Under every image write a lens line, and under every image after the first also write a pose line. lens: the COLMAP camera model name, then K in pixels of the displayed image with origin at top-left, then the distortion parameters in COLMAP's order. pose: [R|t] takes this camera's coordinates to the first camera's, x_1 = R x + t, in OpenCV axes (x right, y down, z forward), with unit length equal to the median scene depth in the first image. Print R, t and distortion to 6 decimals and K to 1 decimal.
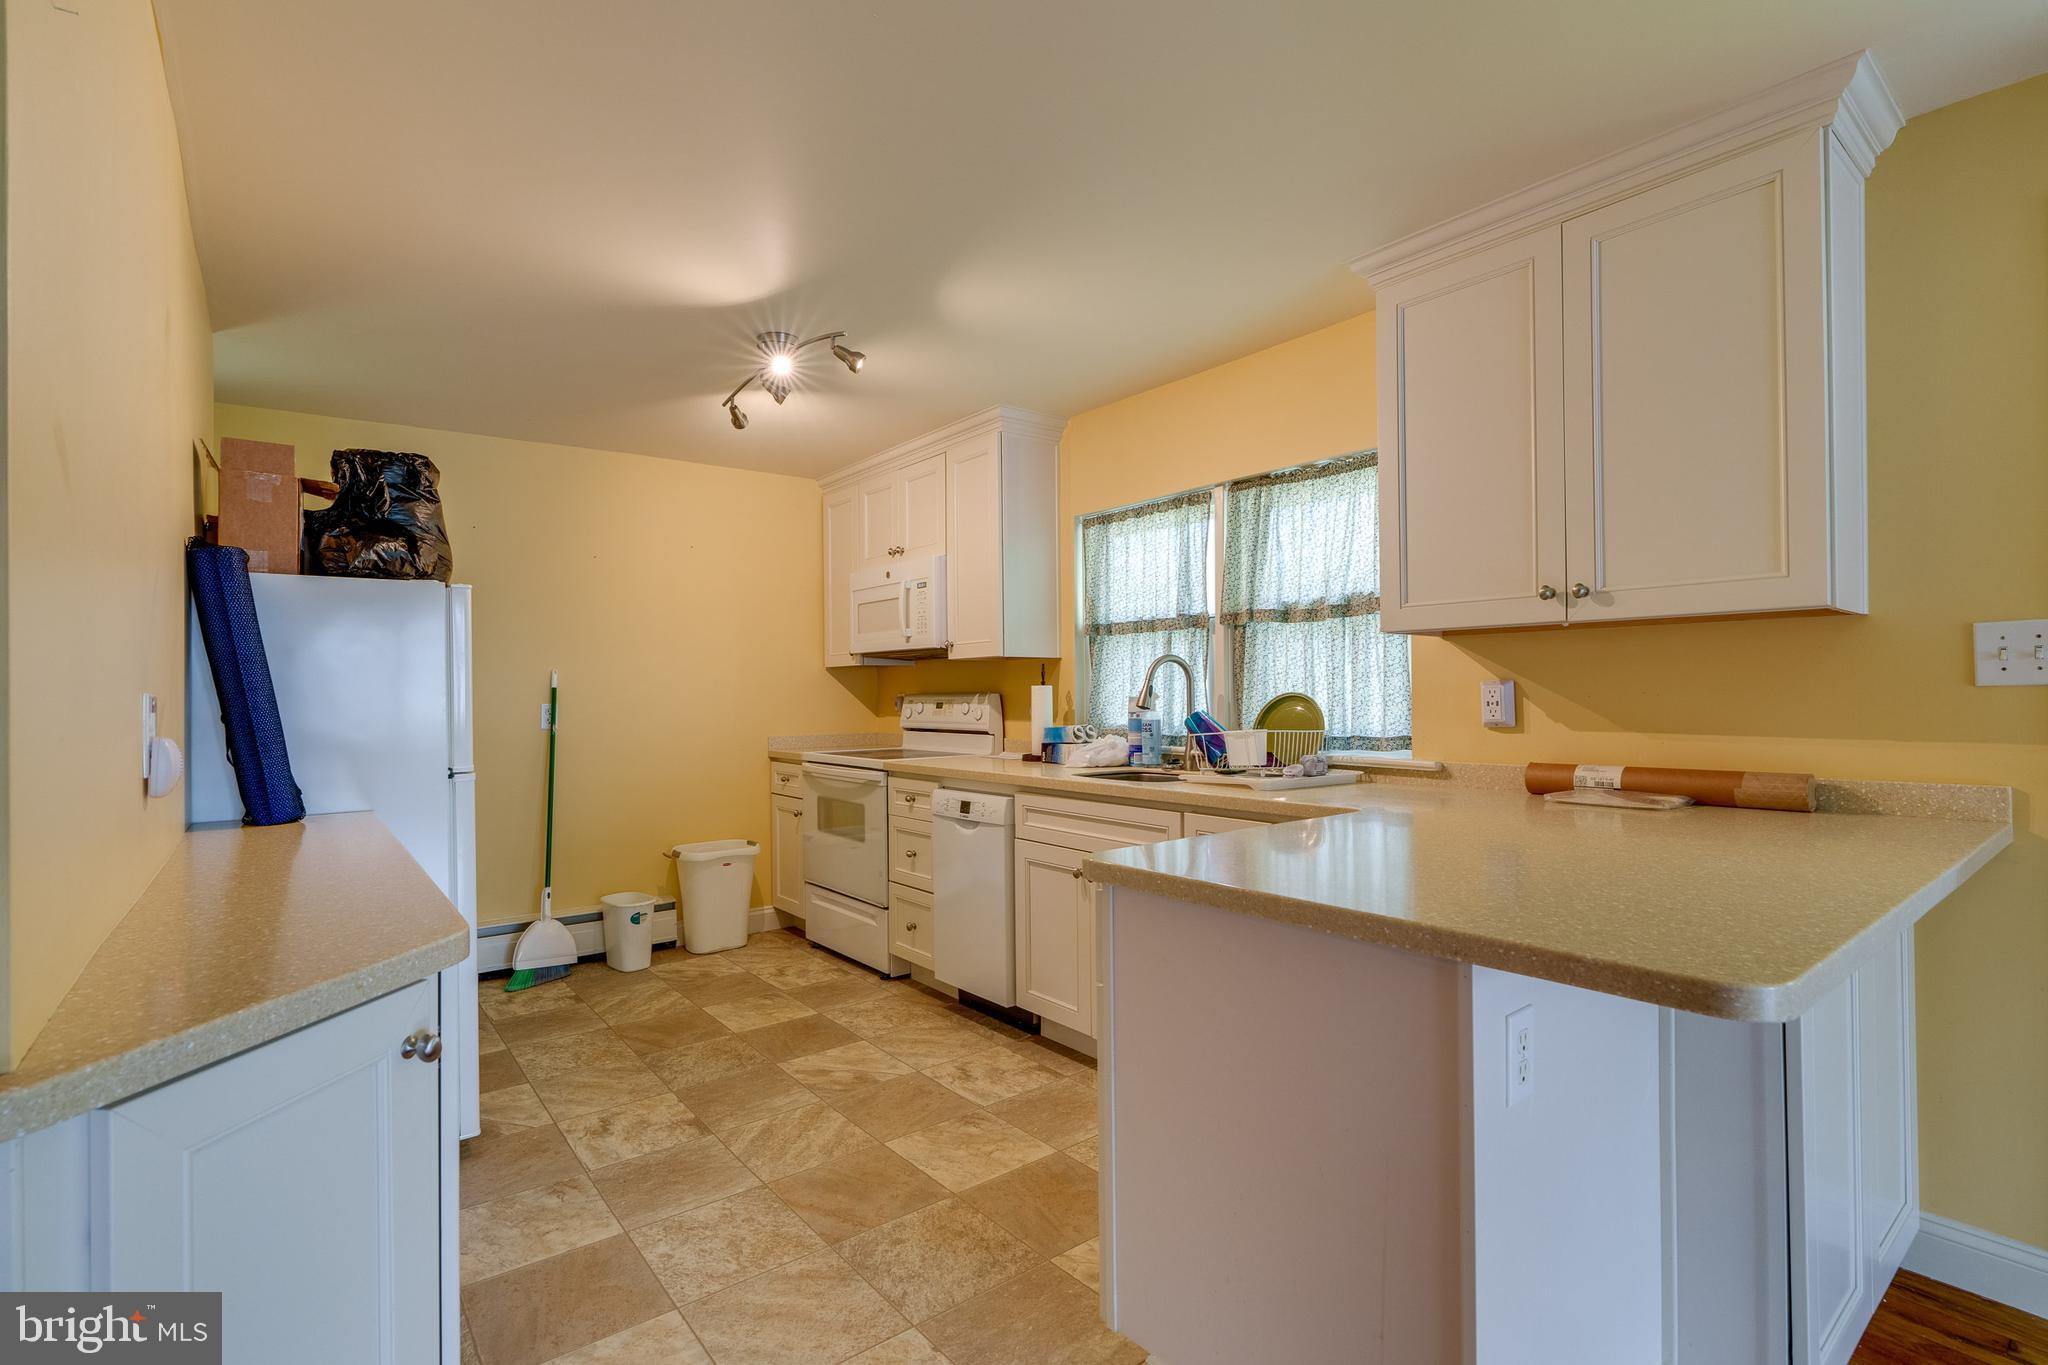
lens RADIAL K [[934.8, 0, 1011.4], [0, 934.8, 693.1], [0, 0, 1]] dist [-0.006530, 0.001708]
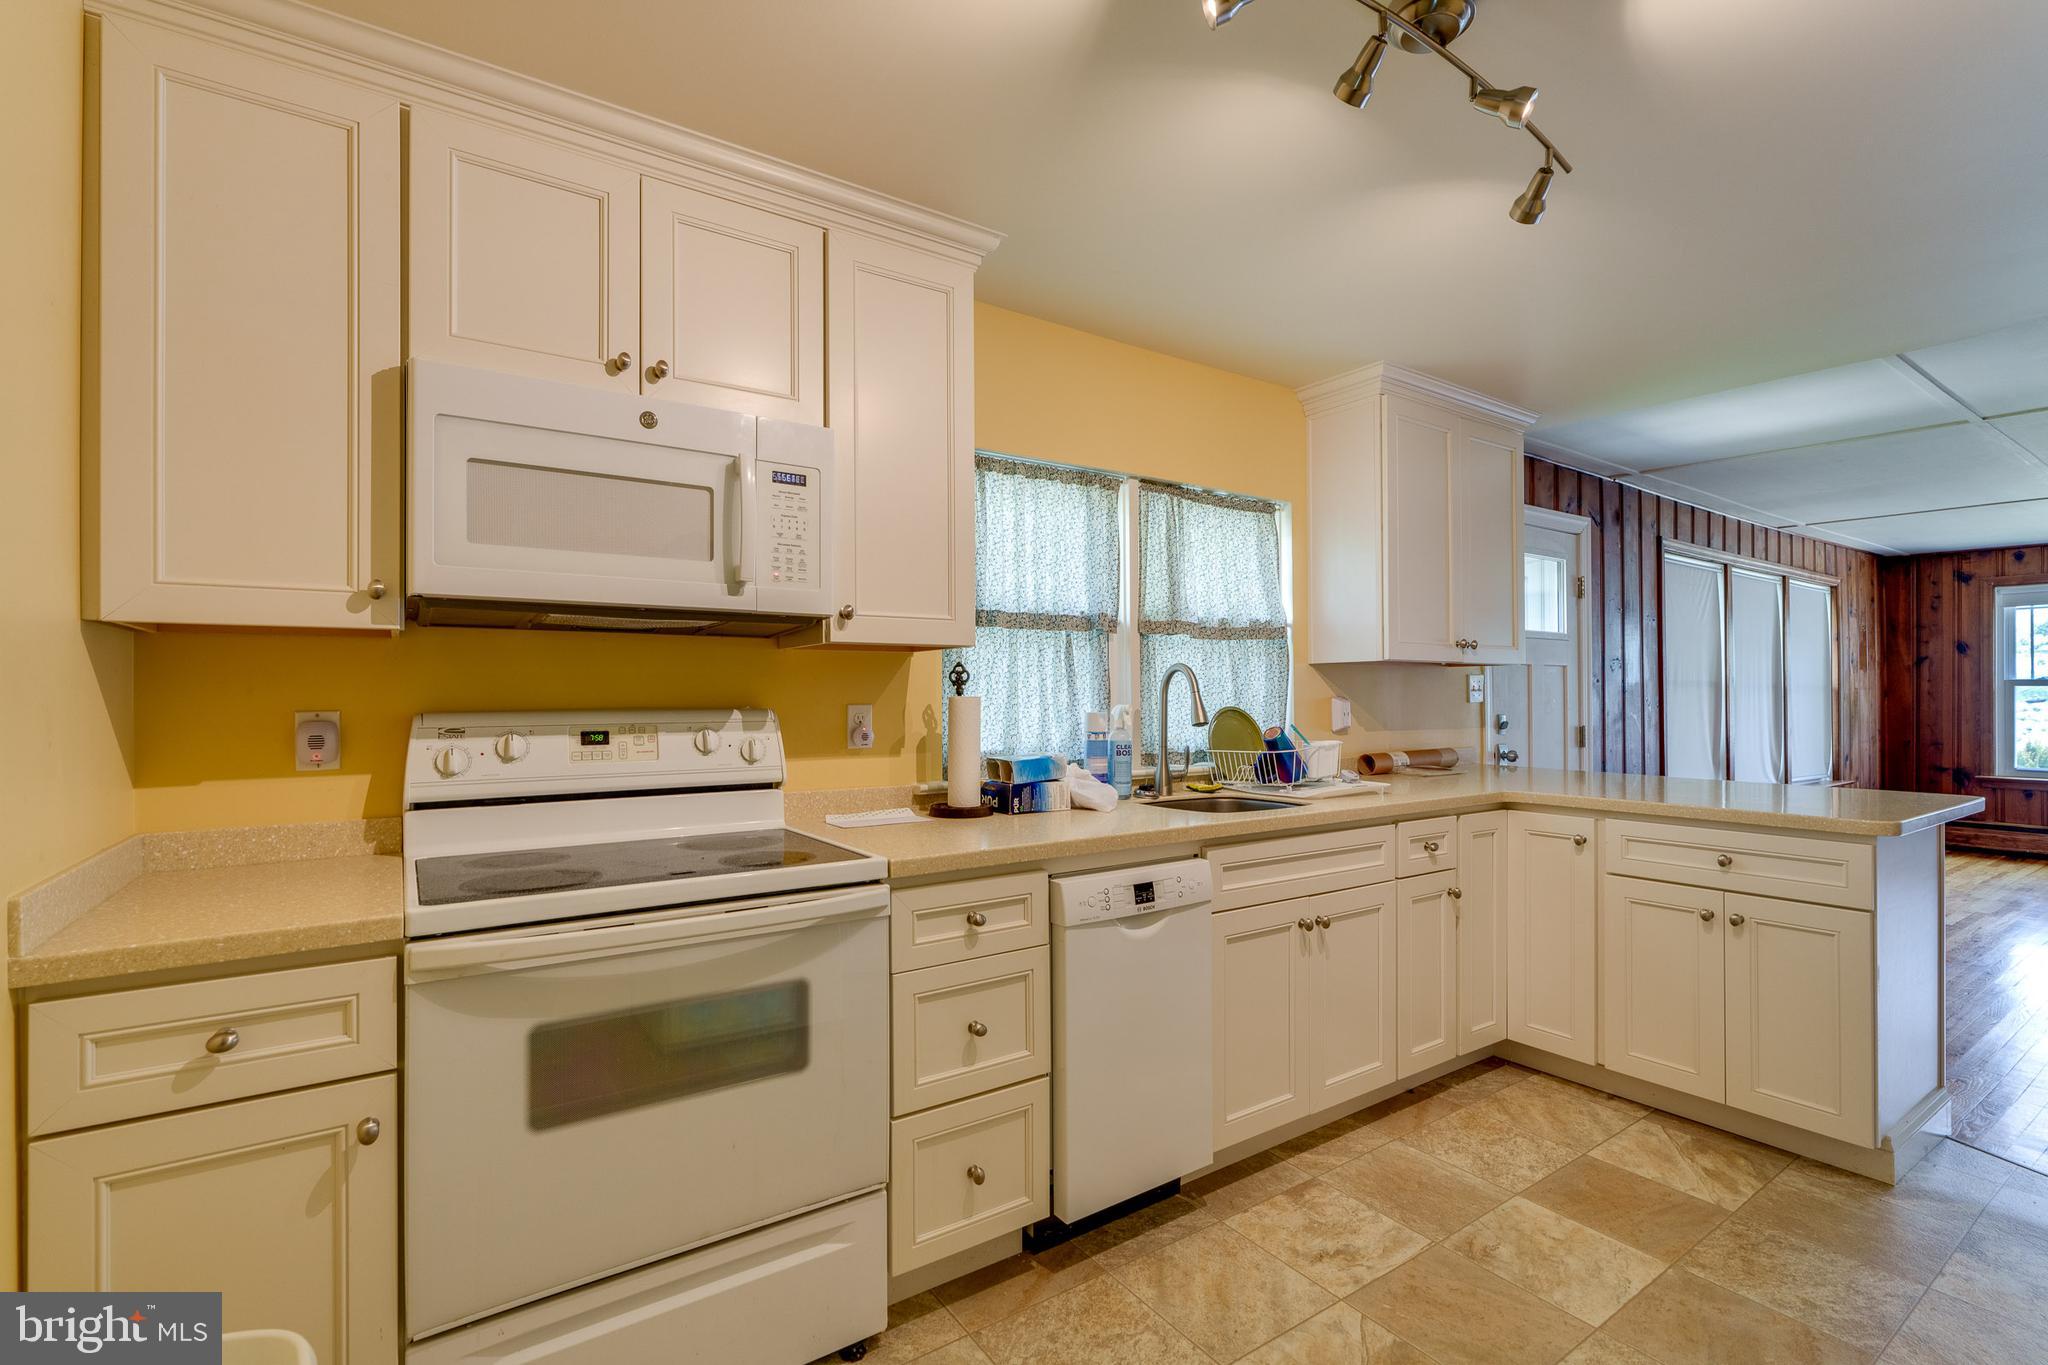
lens RADIAL K [[934.8, 0, 968.0], [0, 934.8, 692.4], [0, 0, 1]] dist [-0.006530, 0.001708]
pose [[0.078651, 0.013785, 0.996807, -0.668099], [0.001620, 0.999901, -0.013955, -0.002082], [-0.996901, 0.002712, 0.078621, 1.056076]]
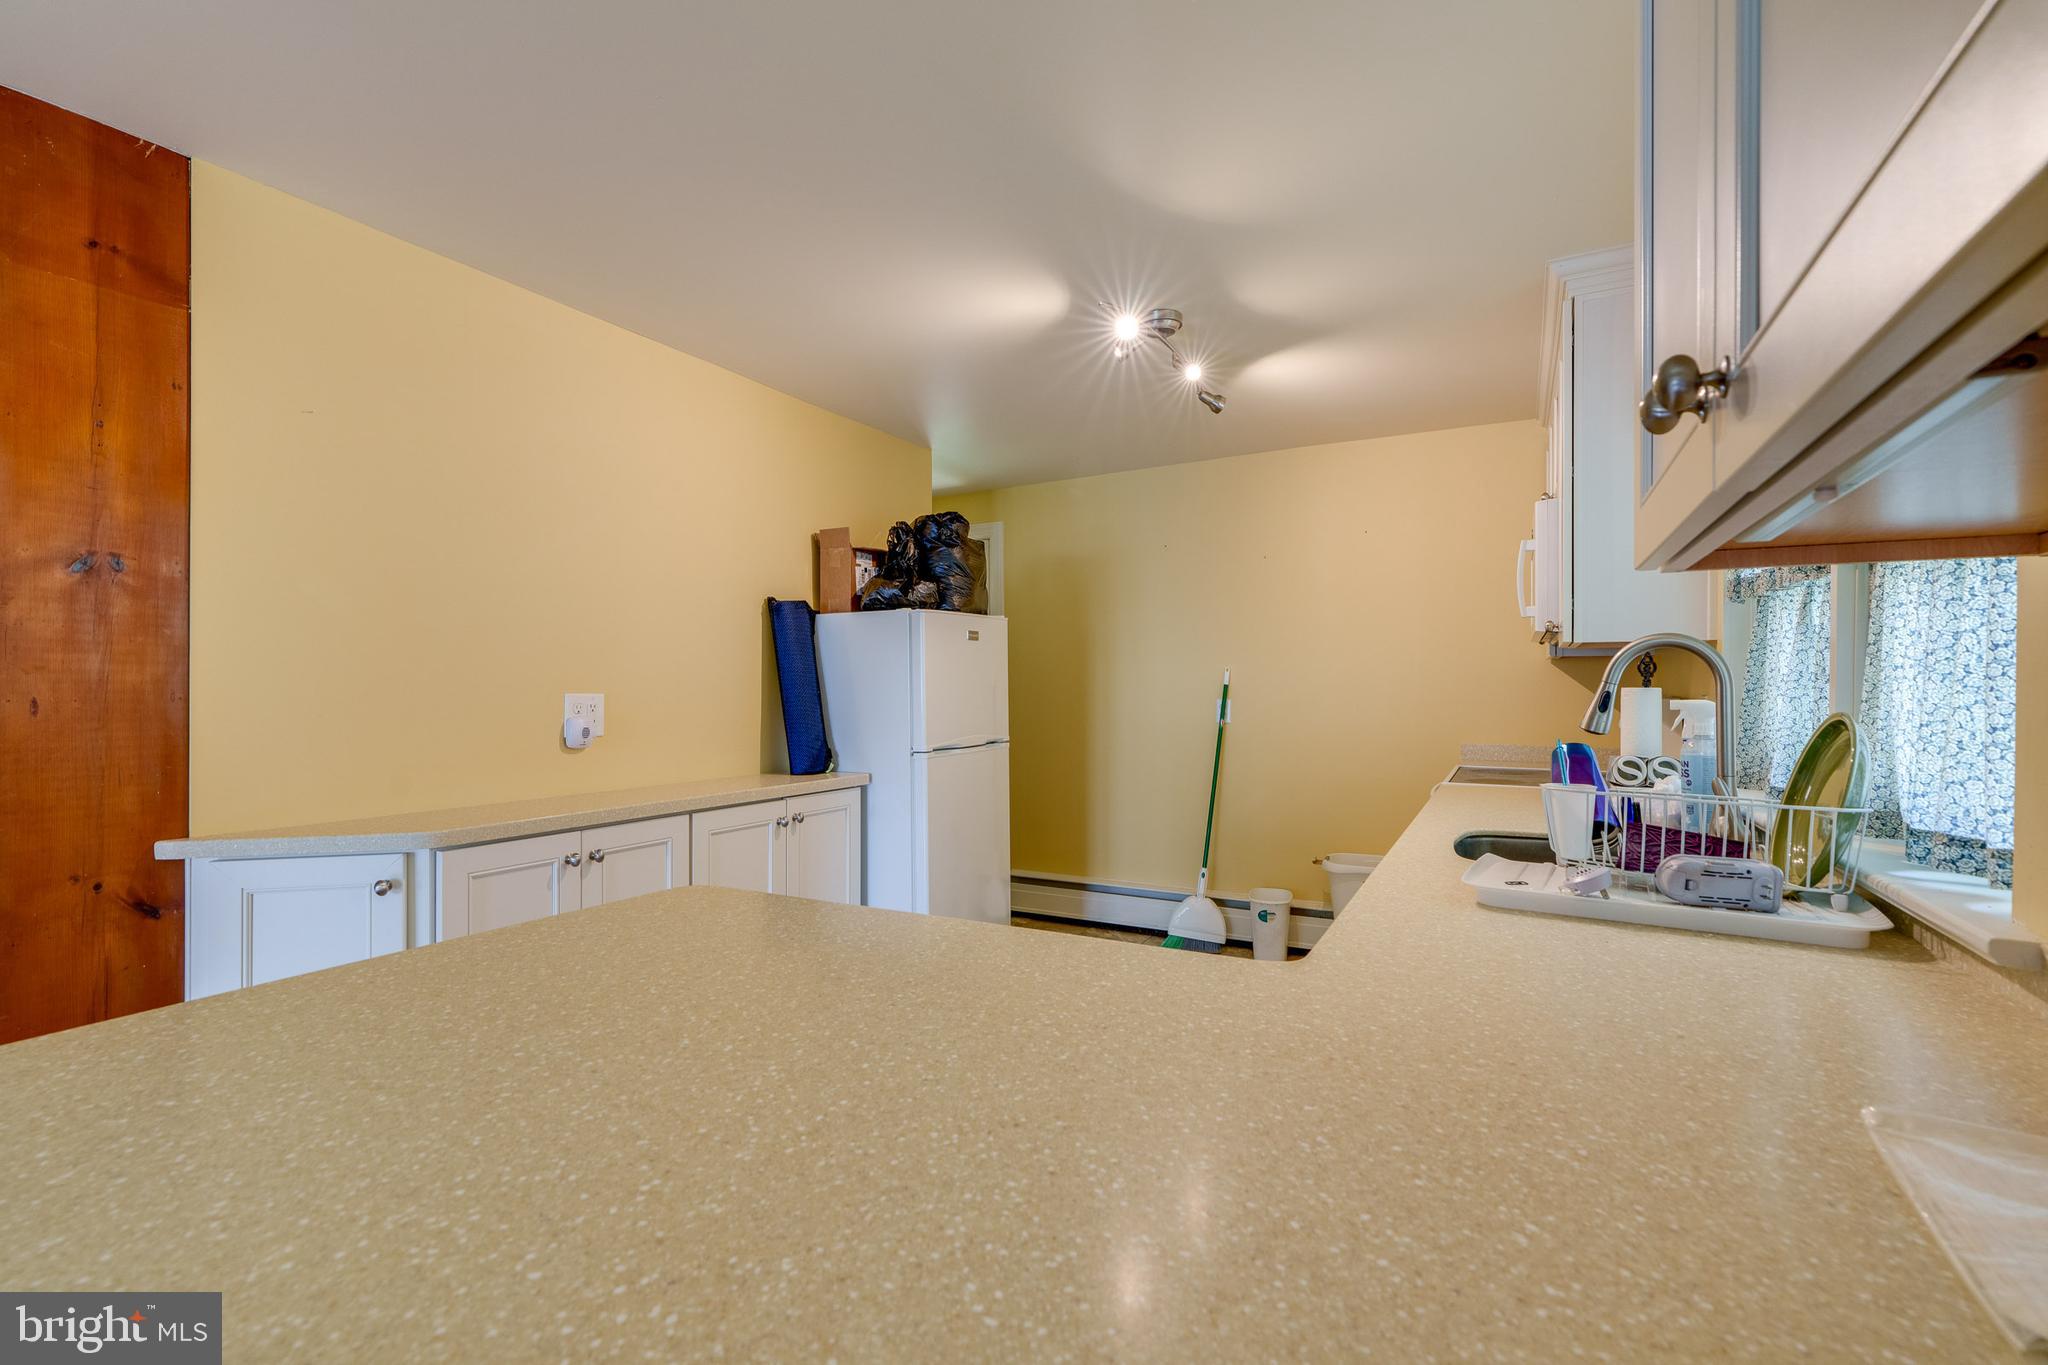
lens RADIAL K [[934.8, 0, 1024.1], [0, 934.8, 692.0], [0, 0, 1]] dist [-0.006530, 0.001708]
pose [[0.404516, 0.014775, -0.914411, 0.492092], [-0.003004, 0.999886, 0.014827, -0.014966], [0.914526, -0.003251, 0.404514, 0.430870]]
